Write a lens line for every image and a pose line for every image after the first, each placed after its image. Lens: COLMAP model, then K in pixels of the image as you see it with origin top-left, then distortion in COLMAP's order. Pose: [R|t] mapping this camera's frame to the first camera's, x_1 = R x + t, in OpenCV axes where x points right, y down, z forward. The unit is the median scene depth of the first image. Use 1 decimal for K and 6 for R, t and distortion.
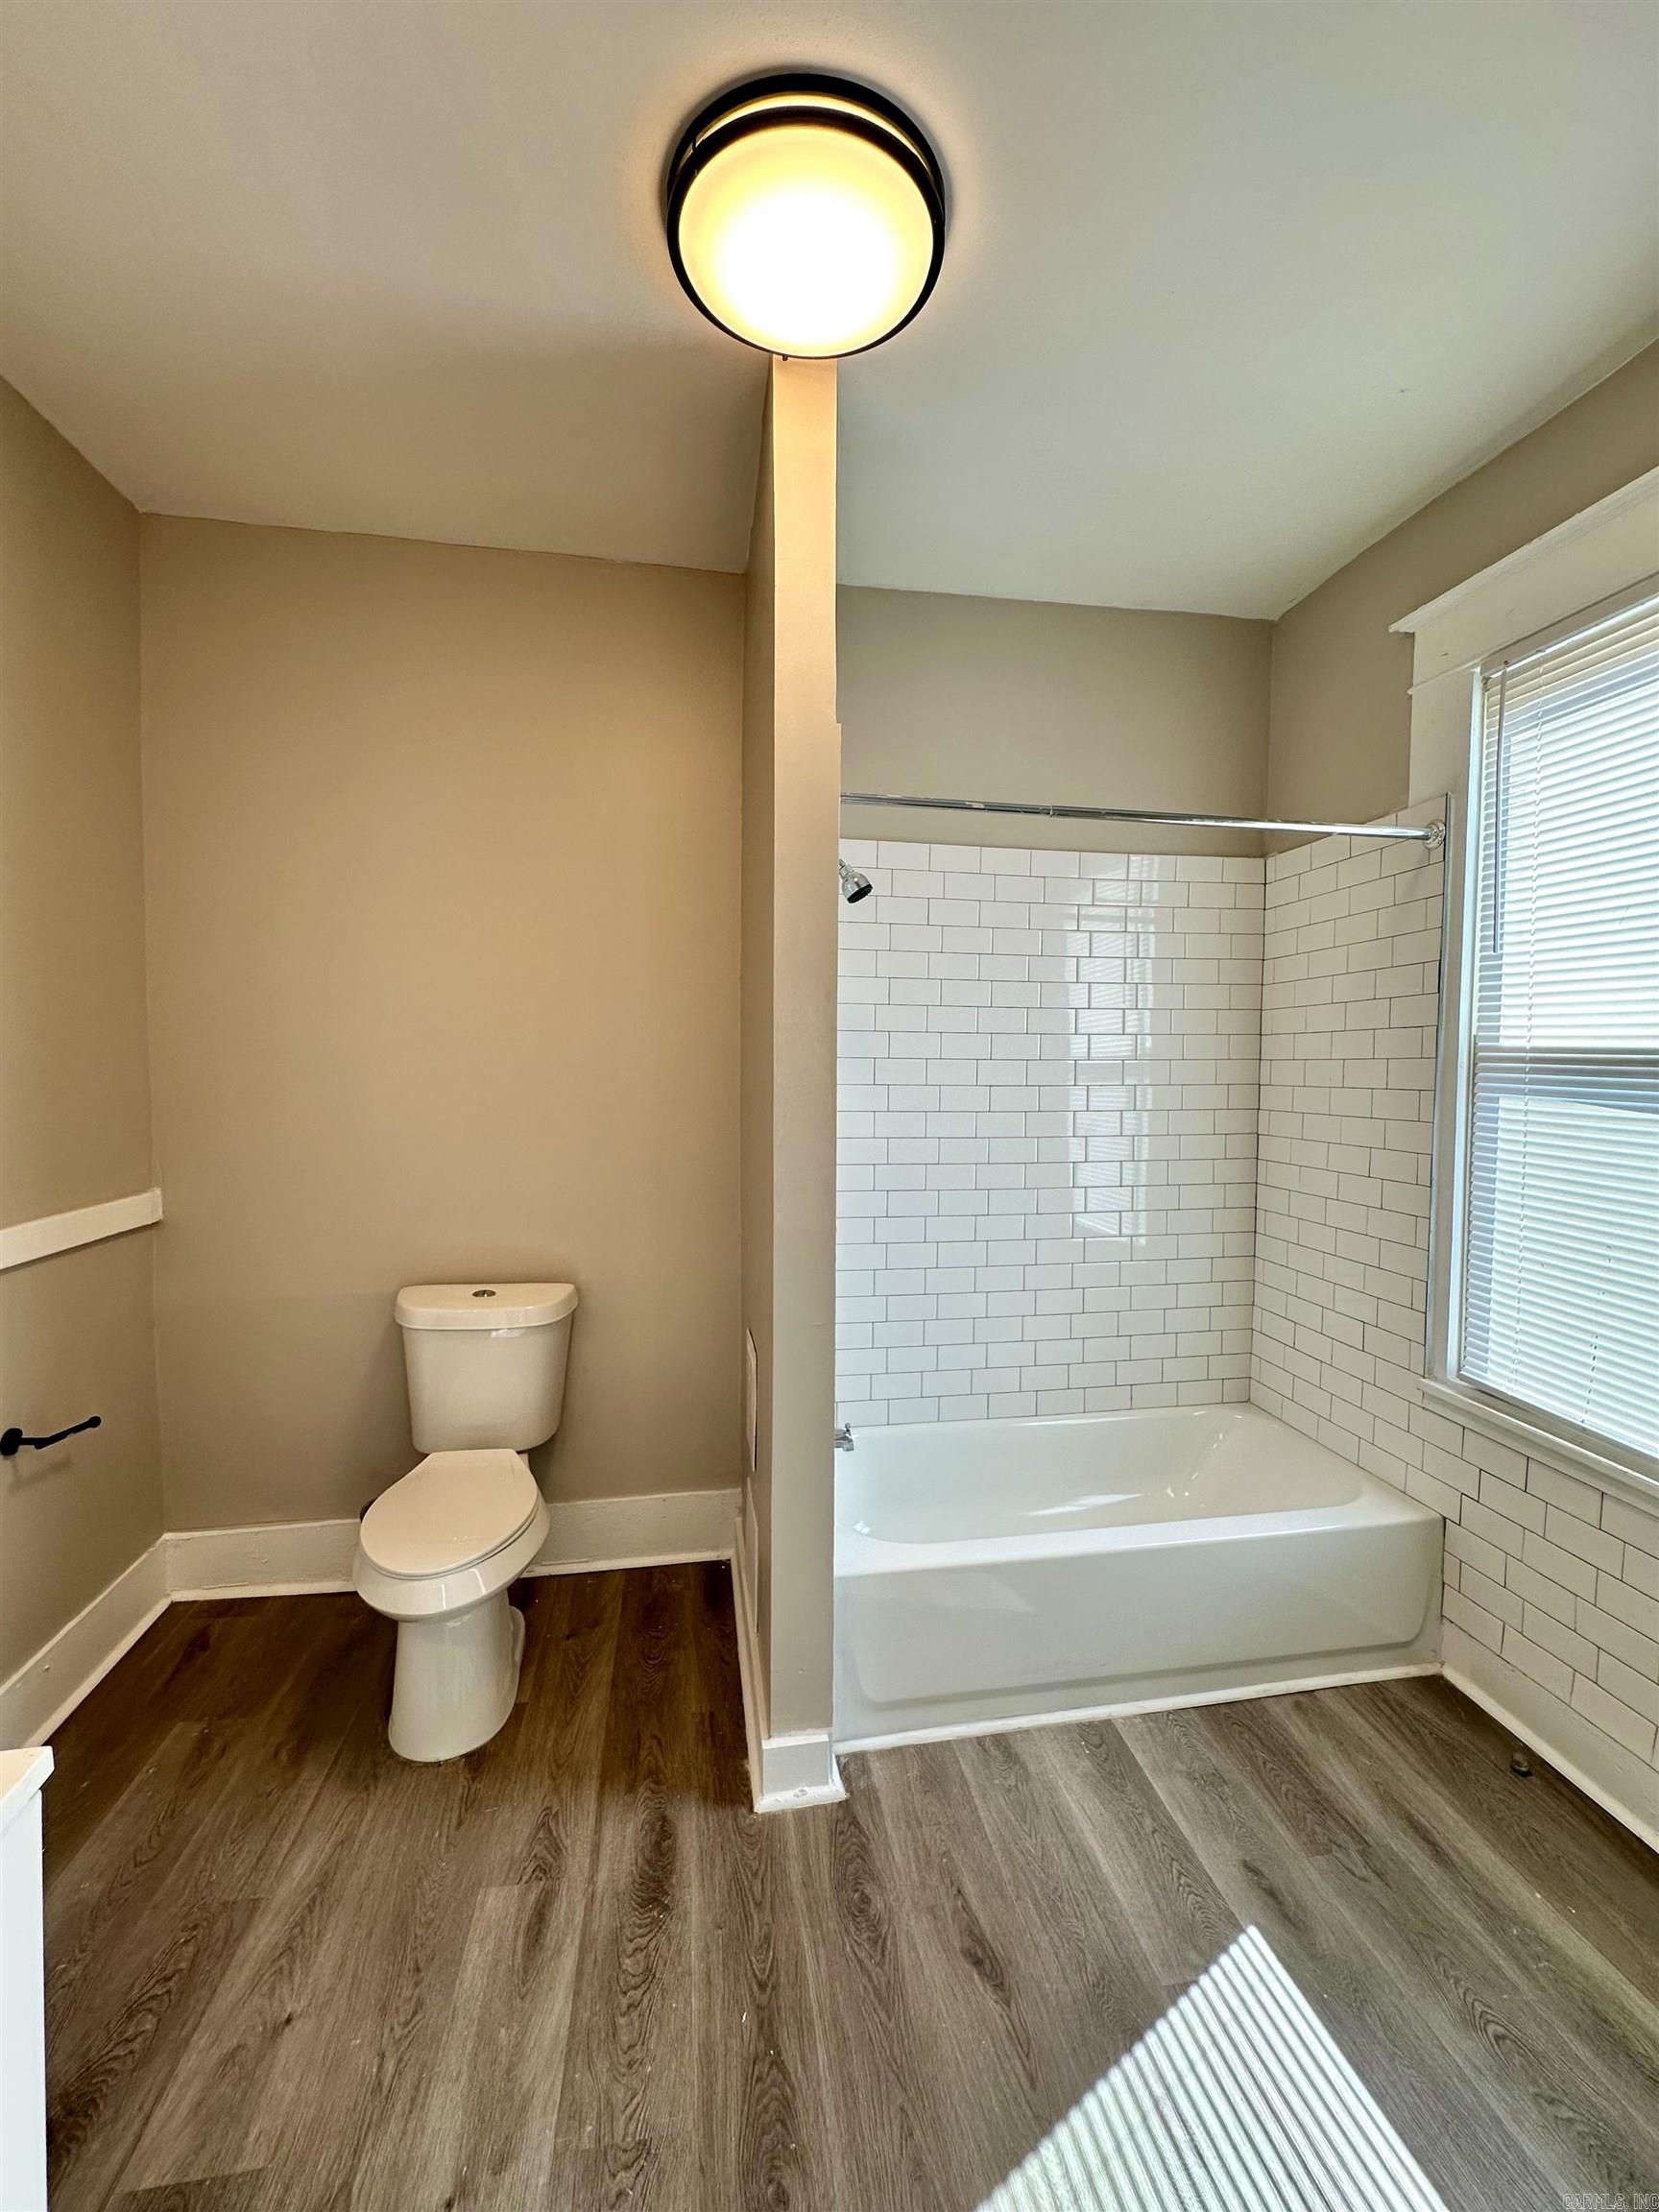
lens RADIAL K [[886.0, 0, 829.5], [0, 886.0, 1106.0], [0, 0, 1]] dist [-0.003044, 0.000815]
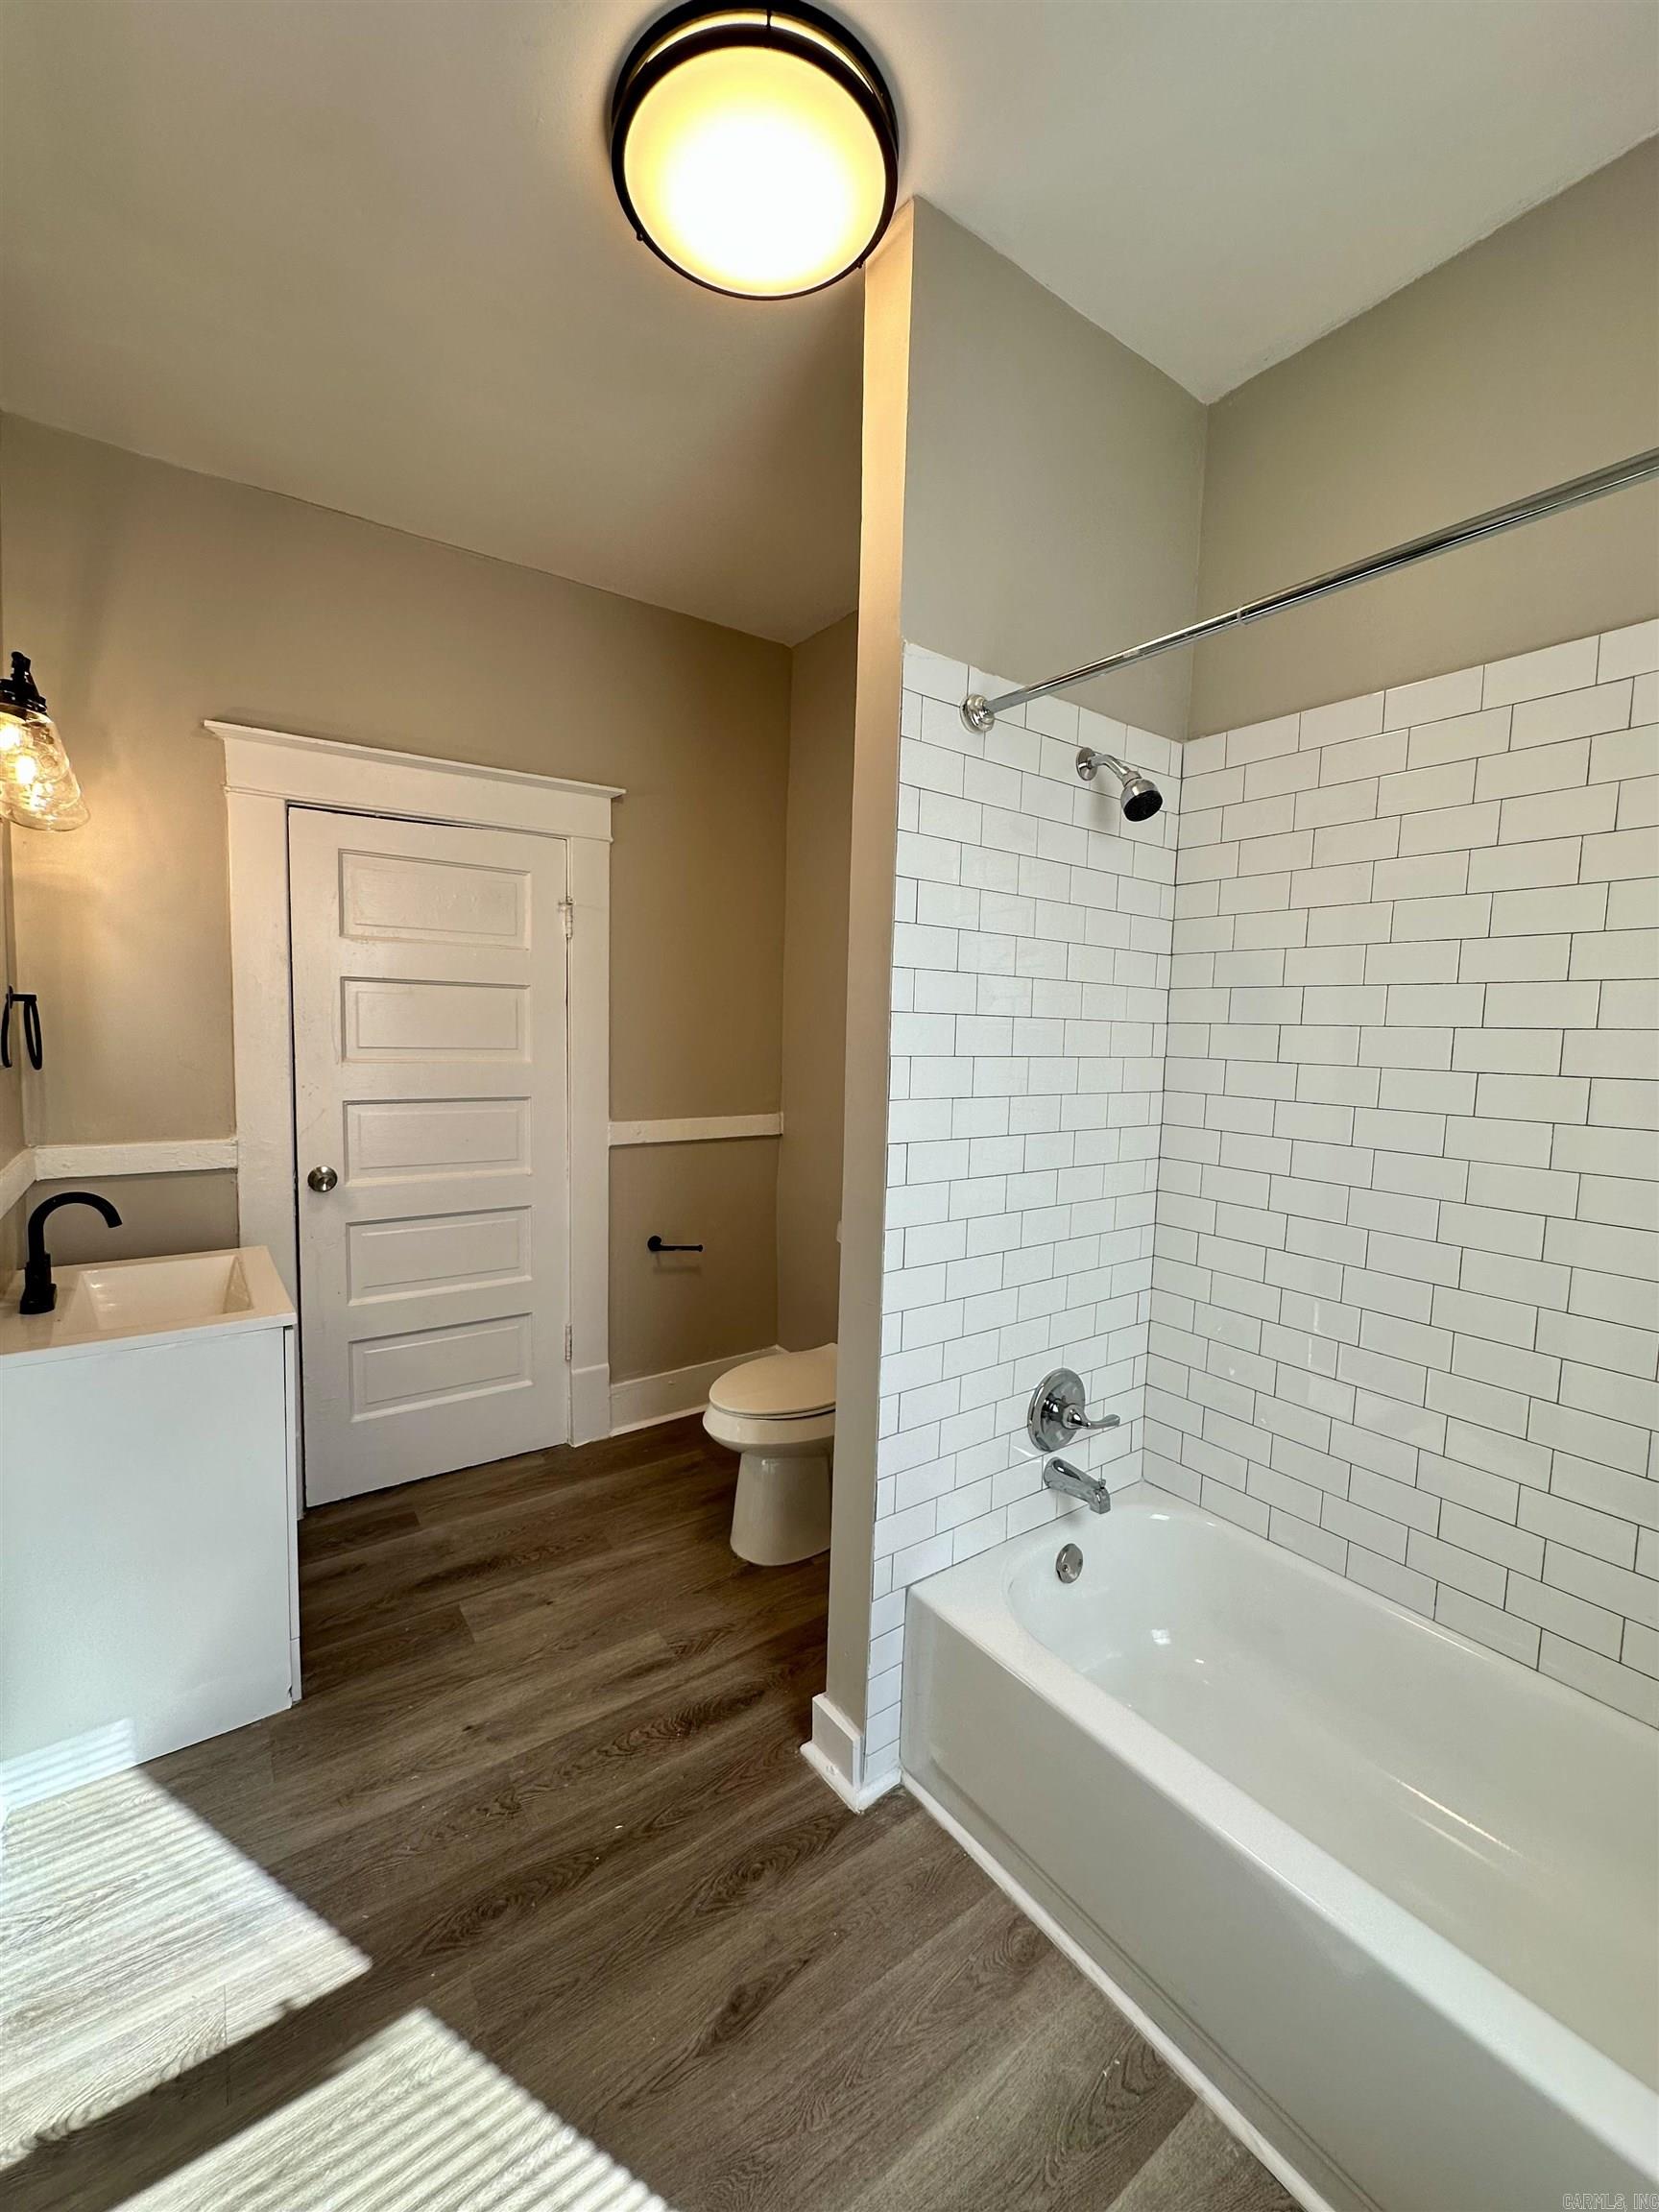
lens RADIAL K [[886.0, 0, 829.5], [0, 886.0, 1106.0], [0, 0, 1]] dist [-0.003044, 0.000815]
pose [[0.446494, 0.081099, -0.891104, 0.908446], [-0.061845, 0.996300, 0.059685, -0.014757], [0.892647, 0.028461, 0.449857, 0.626291]]
